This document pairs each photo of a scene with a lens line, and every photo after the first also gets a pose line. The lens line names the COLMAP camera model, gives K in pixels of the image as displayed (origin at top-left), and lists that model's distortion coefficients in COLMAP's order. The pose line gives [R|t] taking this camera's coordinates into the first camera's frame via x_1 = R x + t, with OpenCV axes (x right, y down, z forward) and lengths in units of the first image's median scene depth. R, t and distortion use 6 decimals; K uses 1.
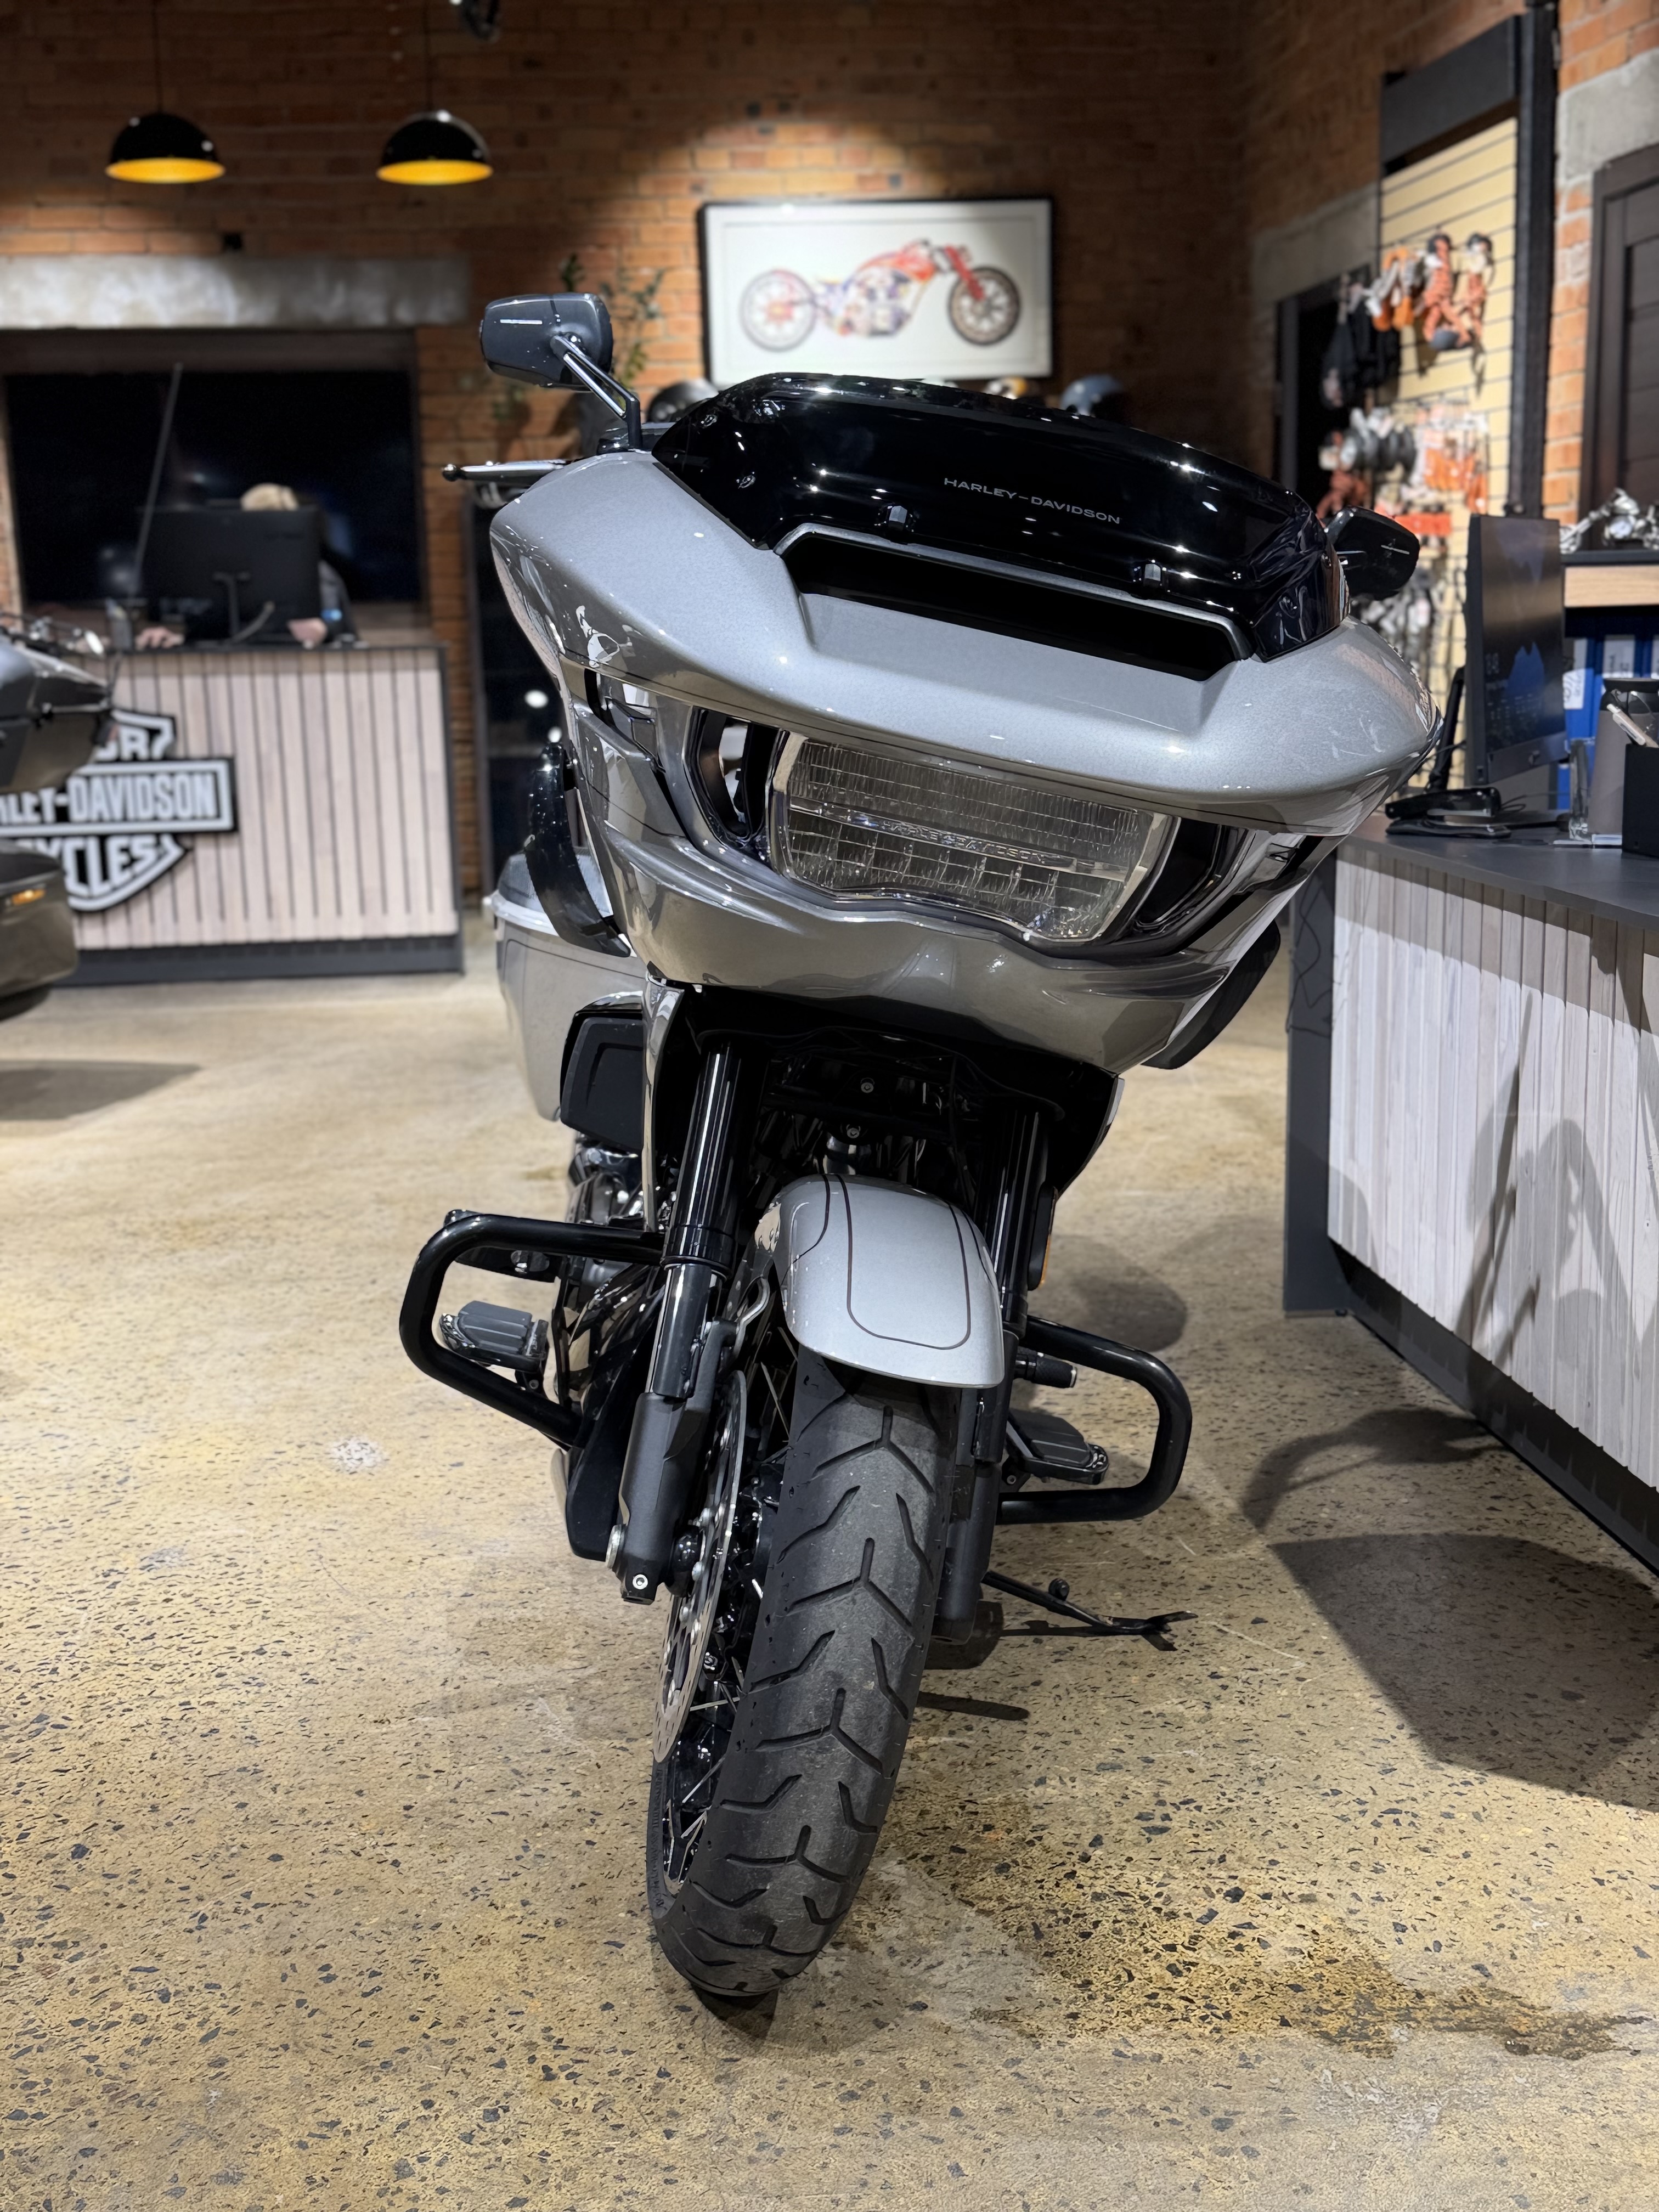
lens RADIAL K [[2673.2, 0, 813.0], [0, 2673.2, 1110.5], [0, 0, 1]] dist [0.180141, -0.452257]
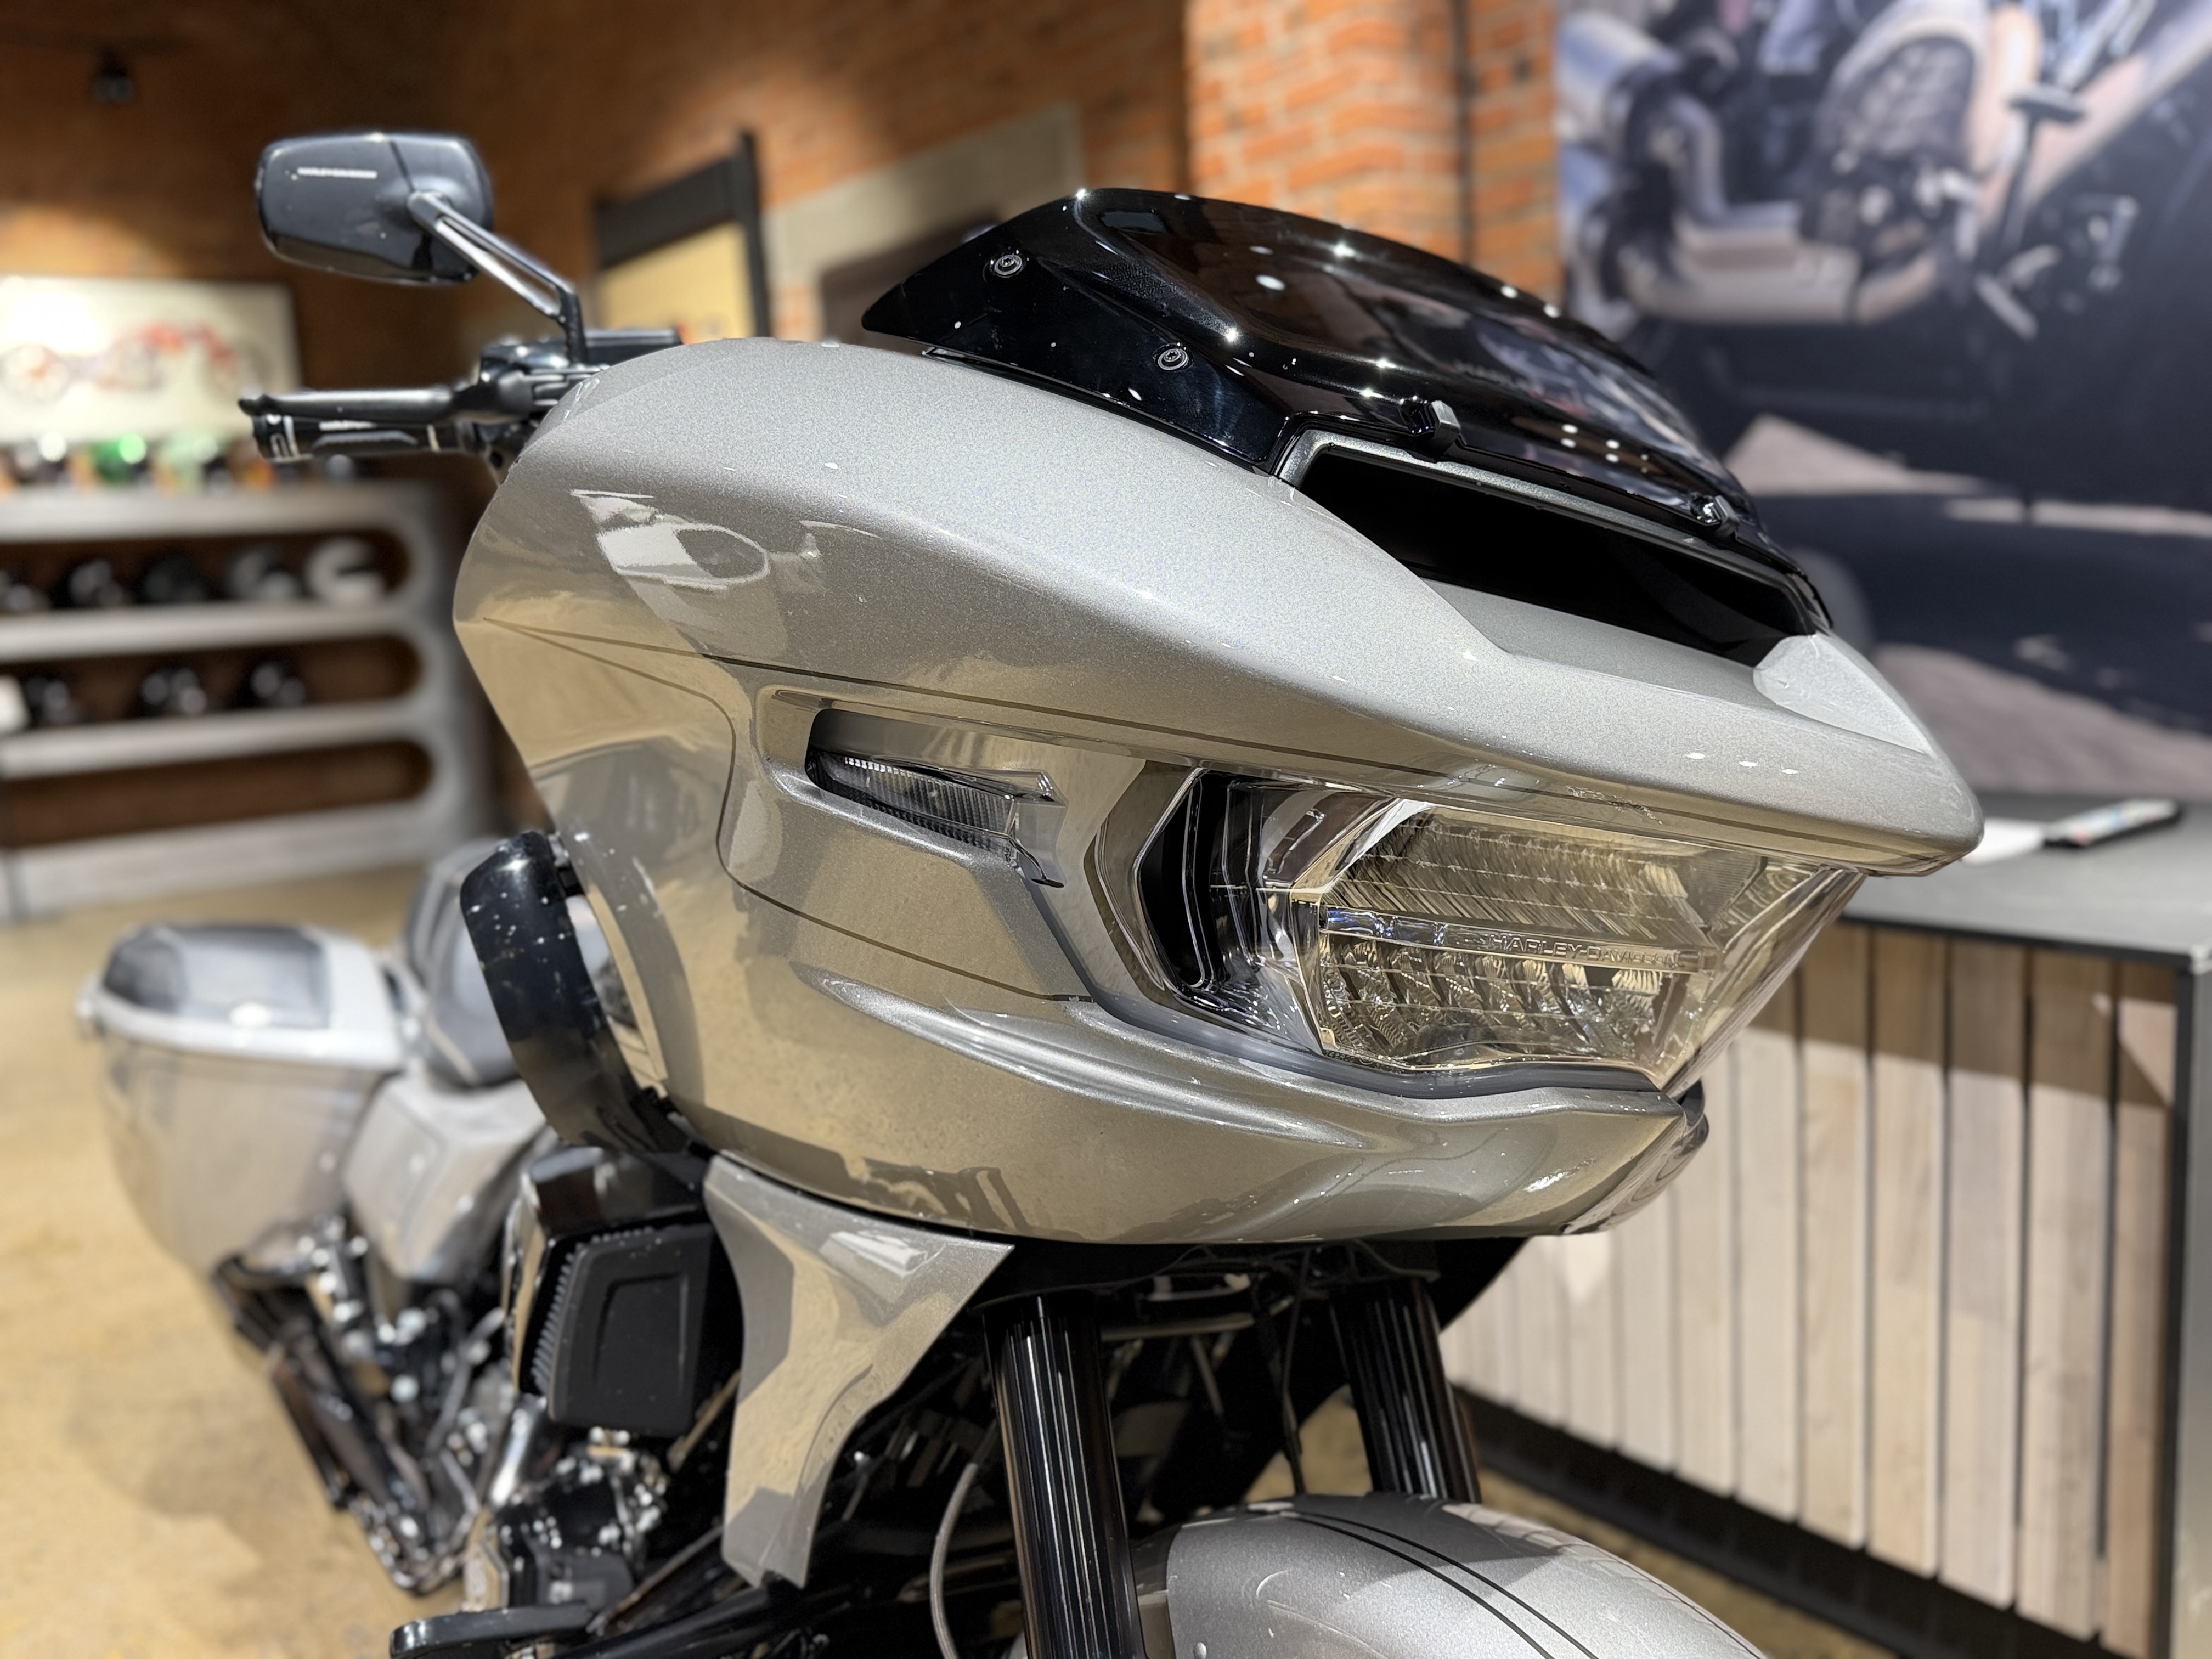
lens RADIAL K [[1812.1, 0, 1106.7], [0, 1812.1, 836.2], [0, 0, 1]] dist [-0.003586, -0.004827]
pose [[0.844762, -0.104992, 0.524742, -0.062919], [0.136546, 0.990397, -0.021659, -0.033354], [-0.517429, 0.089948, 0.850986, 0.179099]]
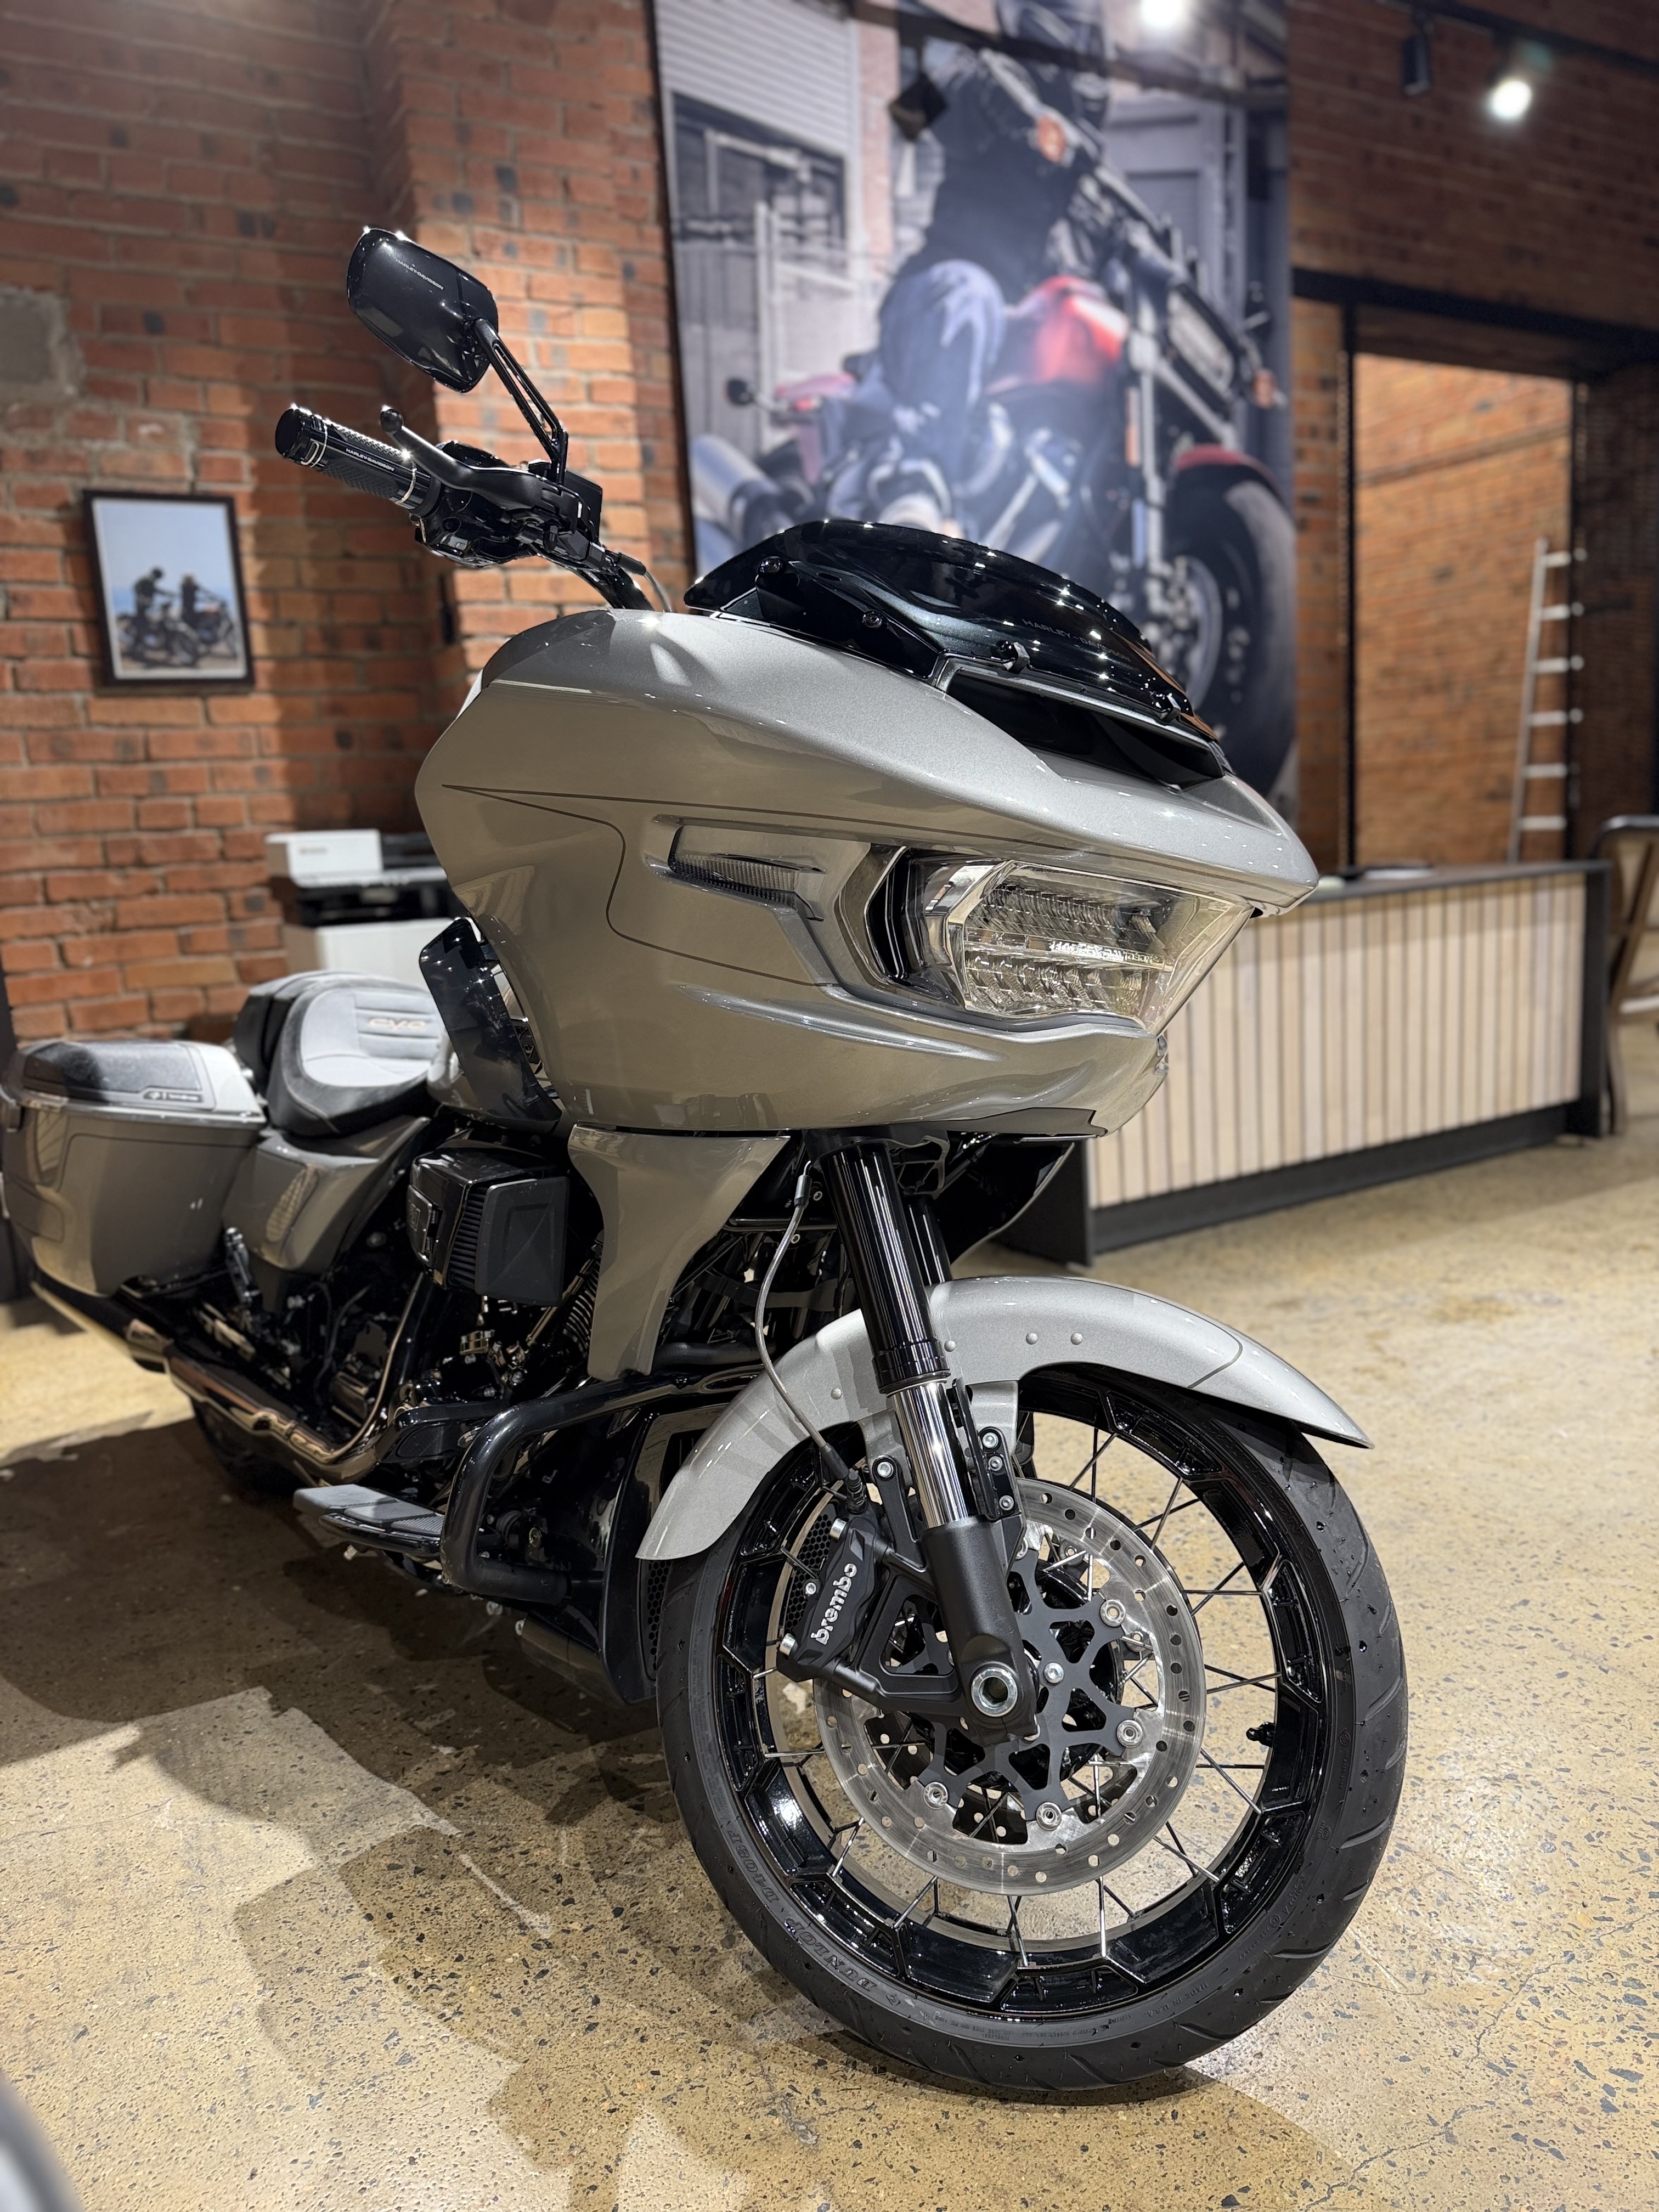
lens RADIAL K [[1564.4, 0, 819.8], [0, 1564.4, 1113.1], [0, 0, 1]] dist [-0.005495, -0.005149]
pose [[-0.417372, -0.115415, 0.901377, -0.248336], [0.241234, 0.942242, 0.232348, -0.115144], [-0.876132, 0.314419, -0.365423, 0.700408]]
